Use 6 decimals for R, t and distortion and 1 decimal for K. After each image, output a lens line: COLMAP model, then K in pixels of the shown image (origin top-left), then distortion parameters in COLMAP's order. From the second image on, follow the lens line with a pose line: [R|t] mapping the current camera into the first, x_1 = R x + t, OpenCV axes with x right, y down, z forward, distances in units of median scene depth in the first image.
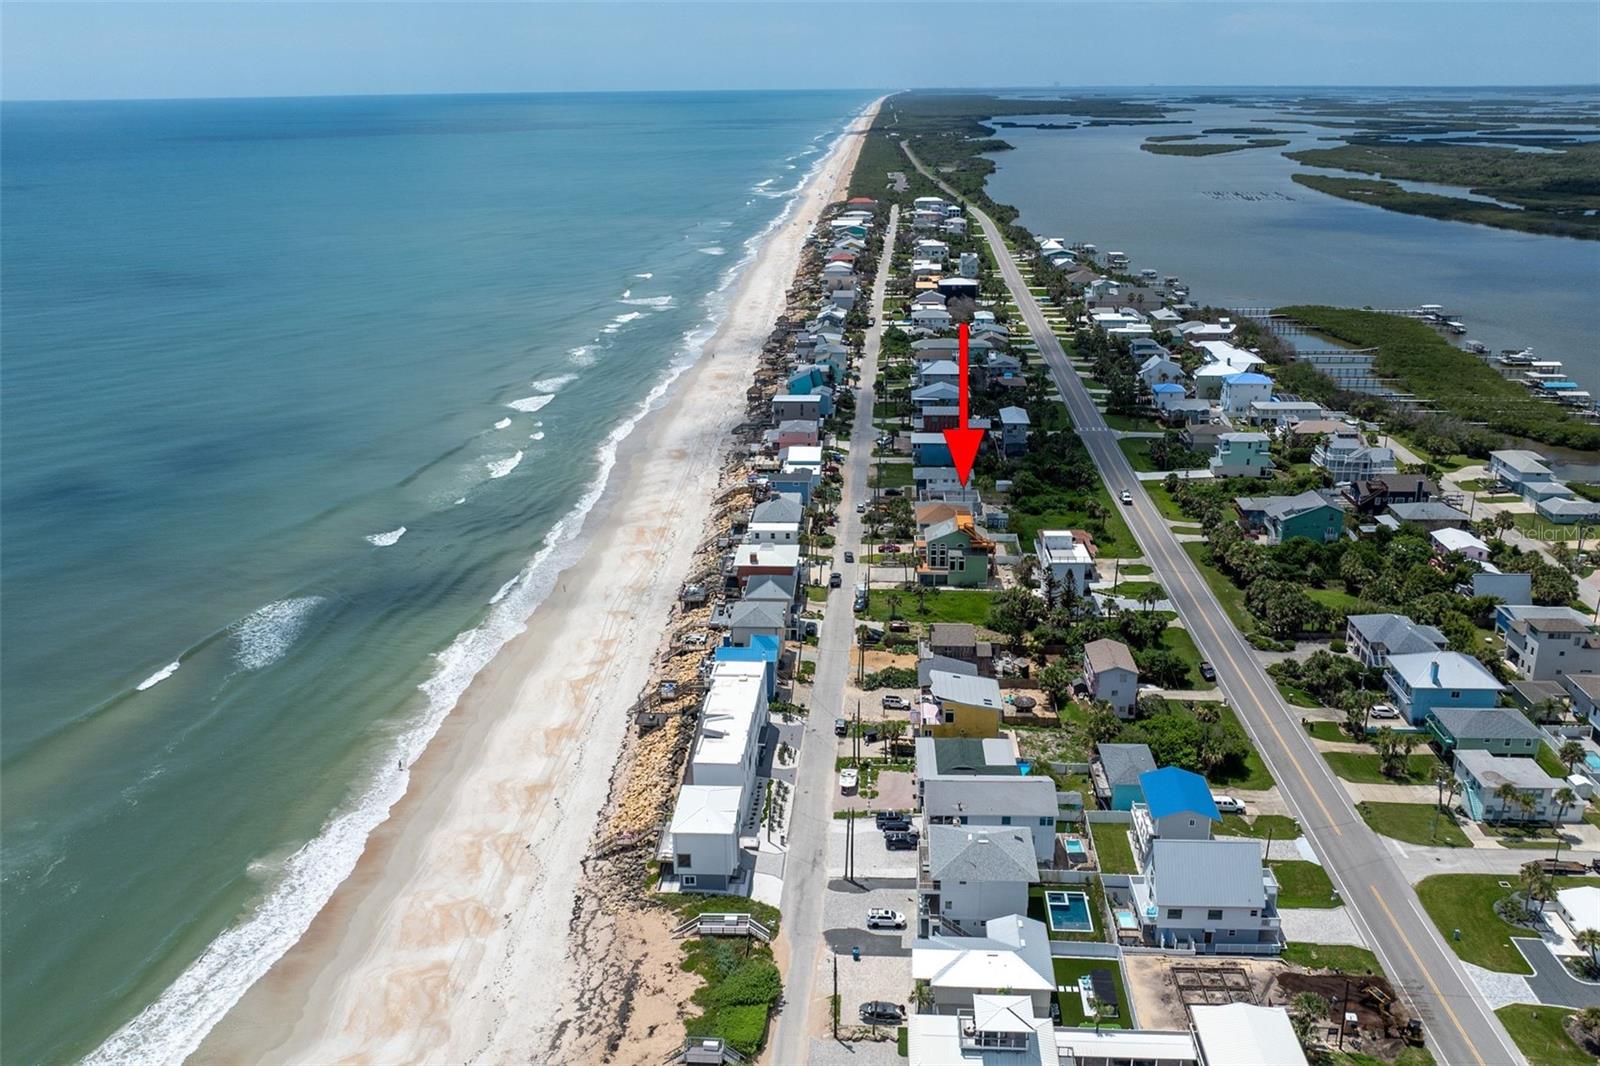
lens RADIAL K [[1196.8, 0, 792.0], [0, 1196.8, 536.4], [0, 0, 1]] dist [-0.012361, -0.002746]
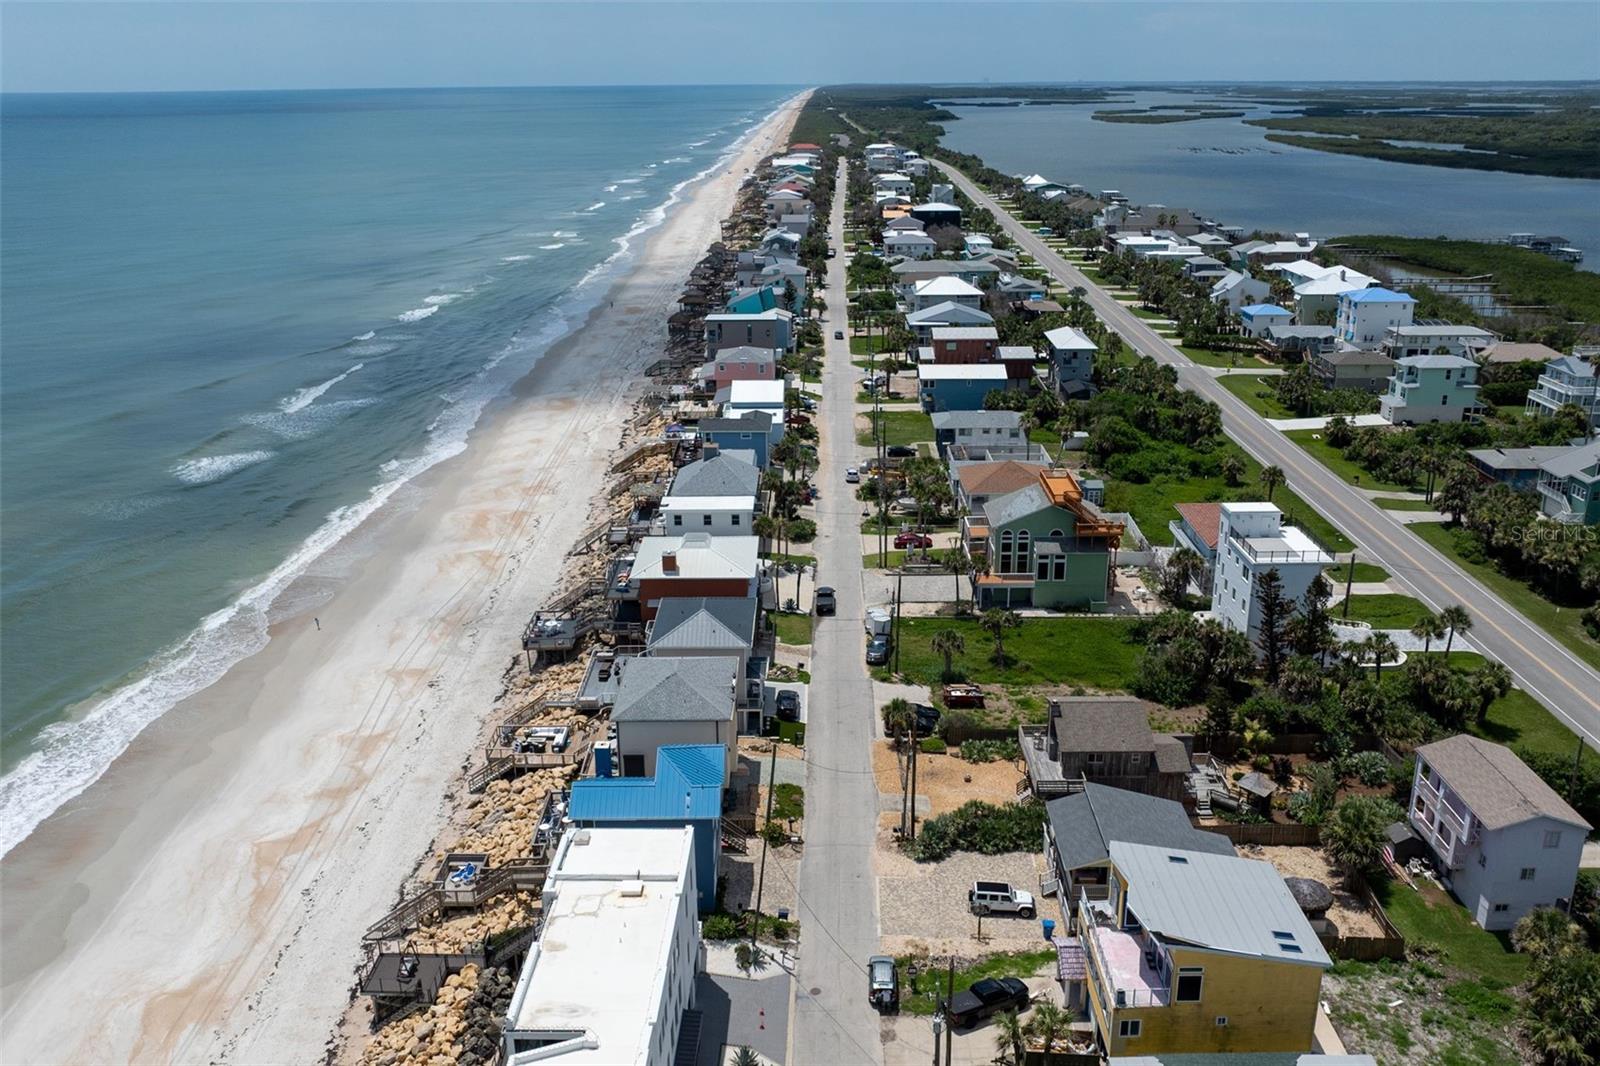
lens RADIAL K [[1196.8, 0, 792.0], [0, 1196.8, 536.4], [0, 0, 1]] dist [-0.012361, -0.002746]
pose [[0.998481, -0.013849, 0.053331, -0.006804], [0.013750, 0.999903, 0.002230, 0.006044], [-0.053357, -0.001493, 0.998574, 0.456477]]
